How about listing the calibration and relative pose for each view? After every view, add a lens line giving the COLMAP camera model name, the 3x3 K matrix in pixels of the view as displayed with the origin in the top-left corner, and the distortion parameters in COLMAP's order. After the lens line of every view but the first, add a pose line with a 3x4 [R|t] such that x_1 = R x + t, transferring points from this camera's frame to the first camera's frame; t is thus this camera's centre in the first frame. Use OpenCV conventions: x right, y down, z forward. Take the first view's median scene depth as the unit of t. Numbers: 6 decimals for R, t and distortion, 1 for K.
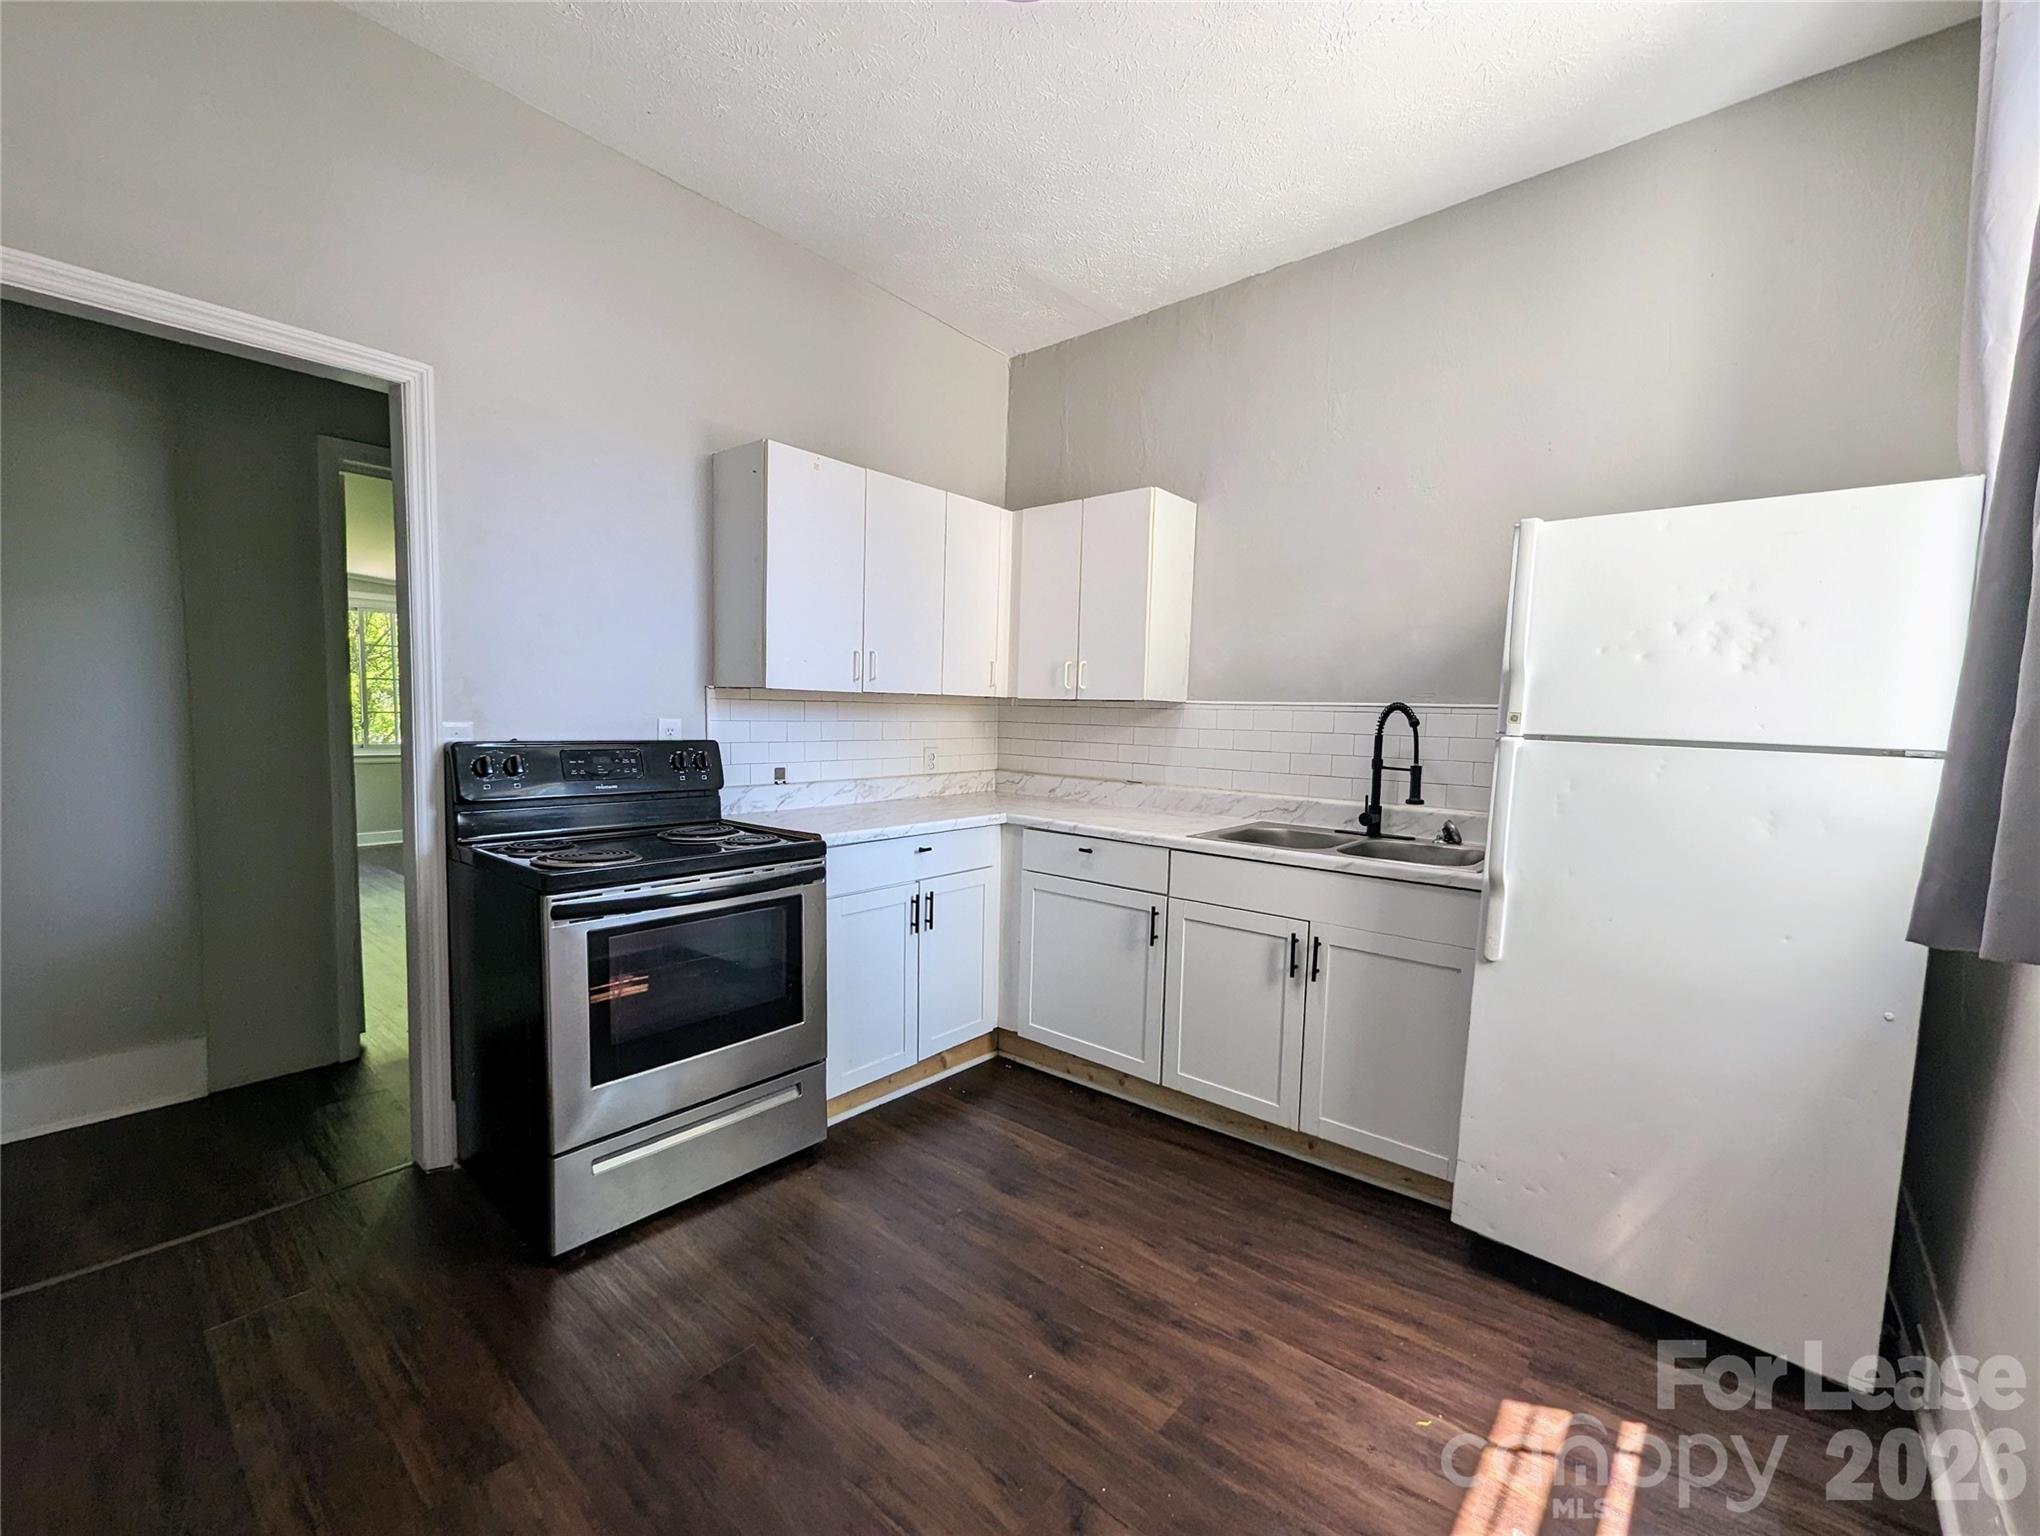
lens RADIAL K [[855.8, 0, 1020.0], [0, 855.8, 768.0], [0, 0, 1]] dist [-0.002274, -0.000367]
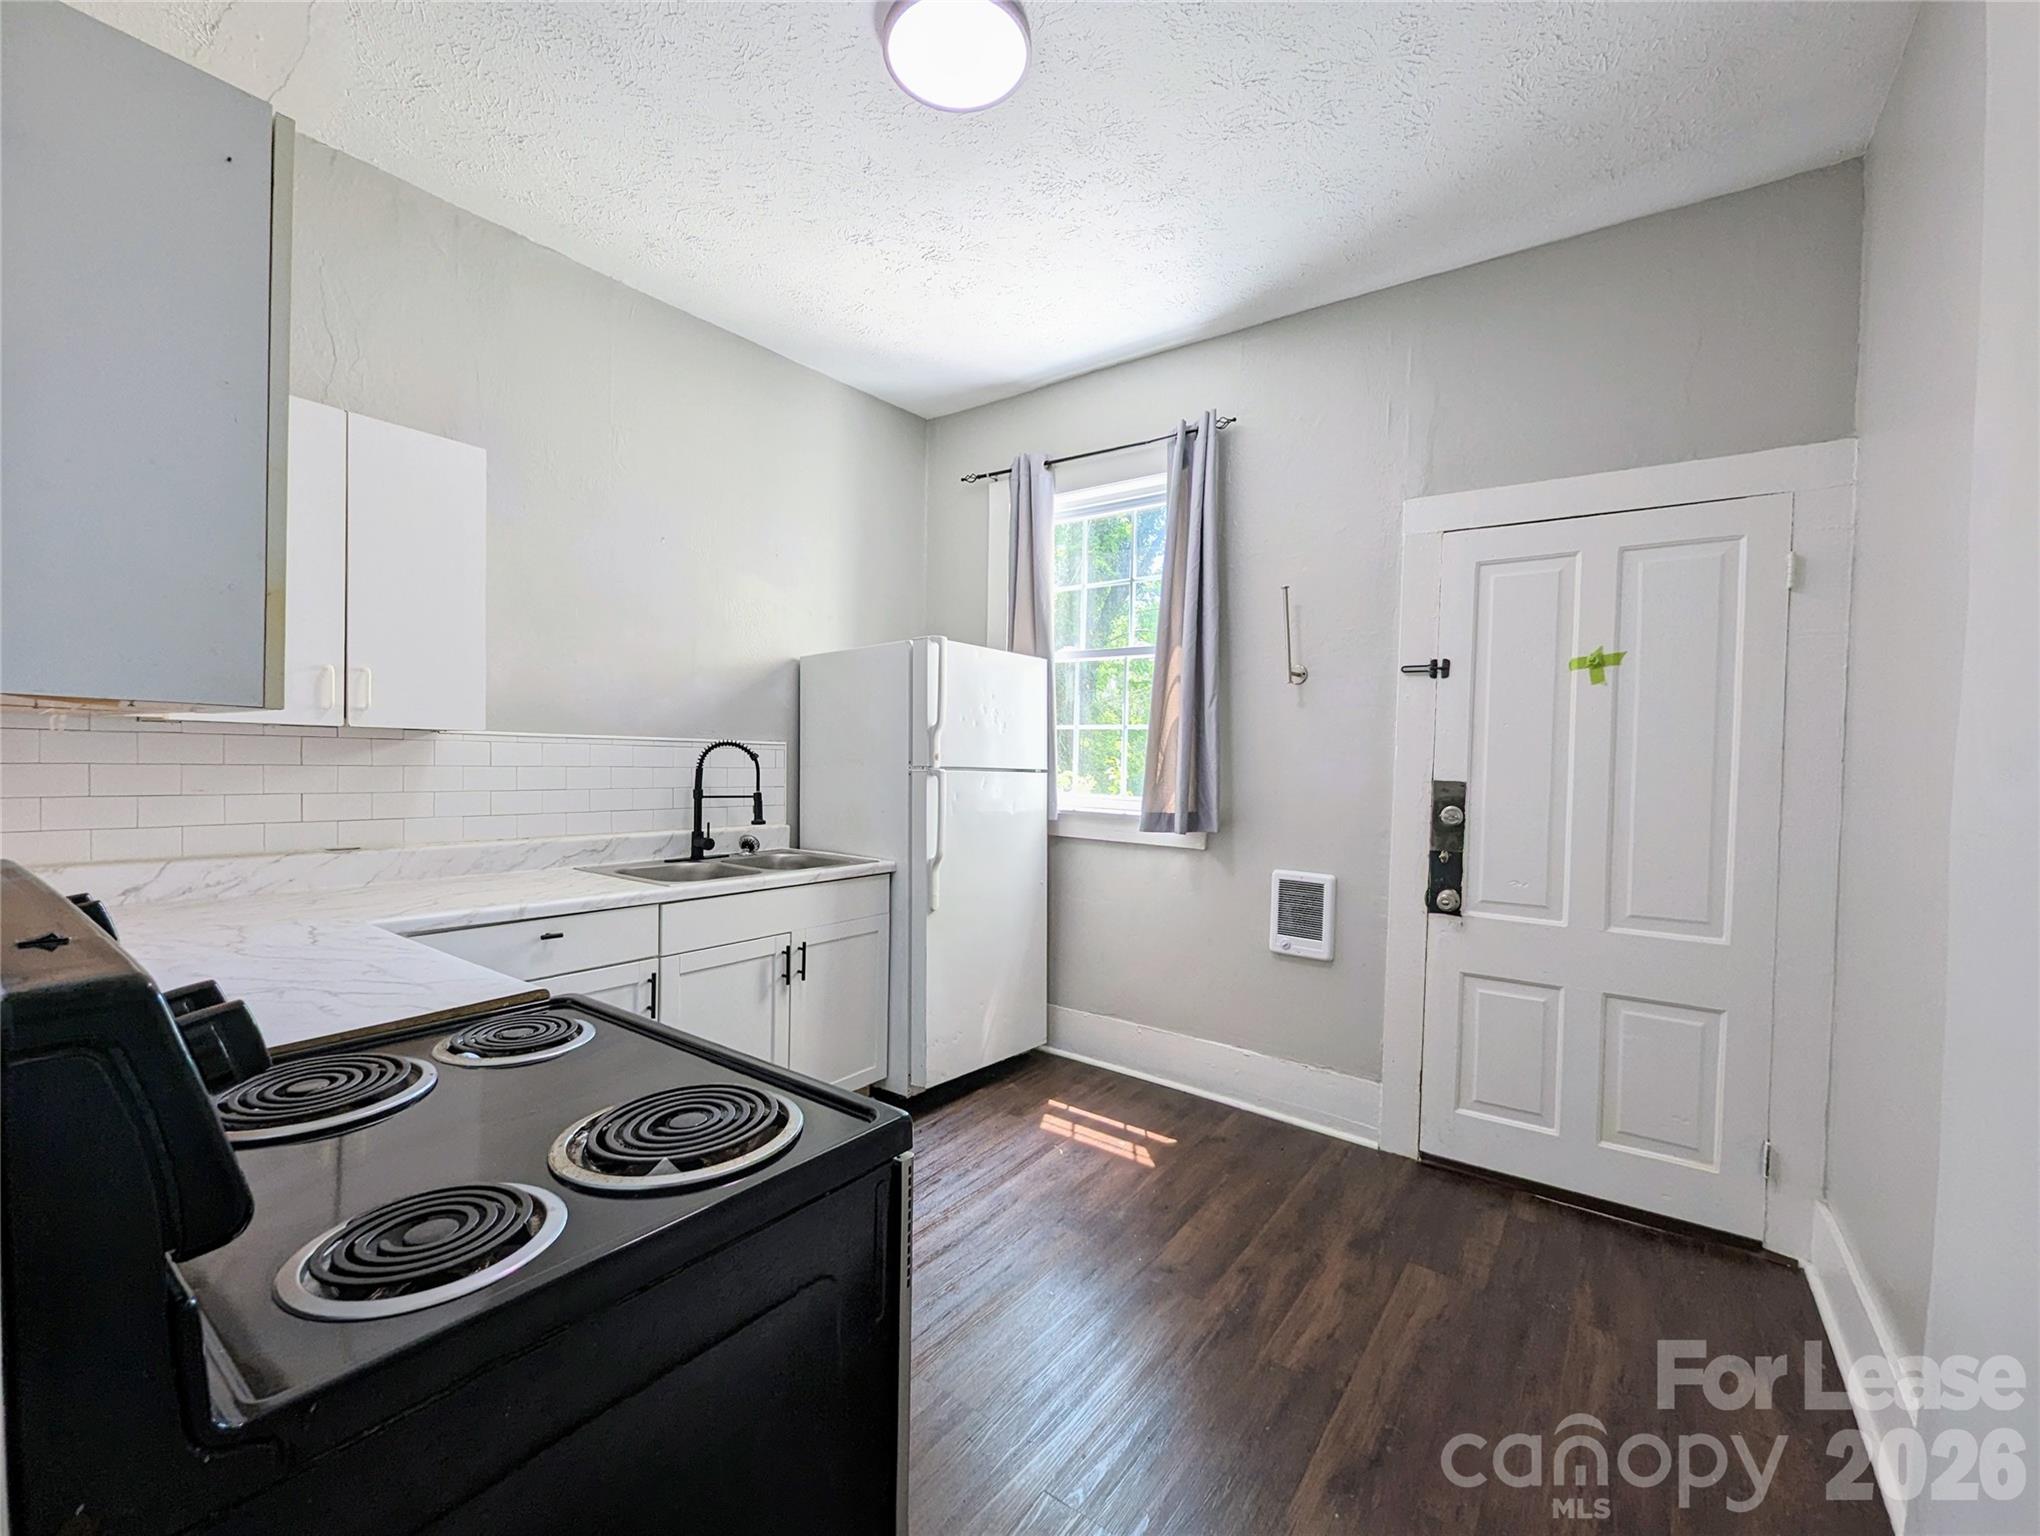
lens RADIAL K [[855.8, 0, 1020.0], [0, 855.8, 768.0], [0, 0, 1]] dist [-0.002274, -0.000367]
pose [[-0.087533, -0.035377, 0.995533, -0.729388], [0.040388, 0.998421, 0.039031, -0.065079], [-0.995343, 0.043624, -0.085966, 0.683998]]
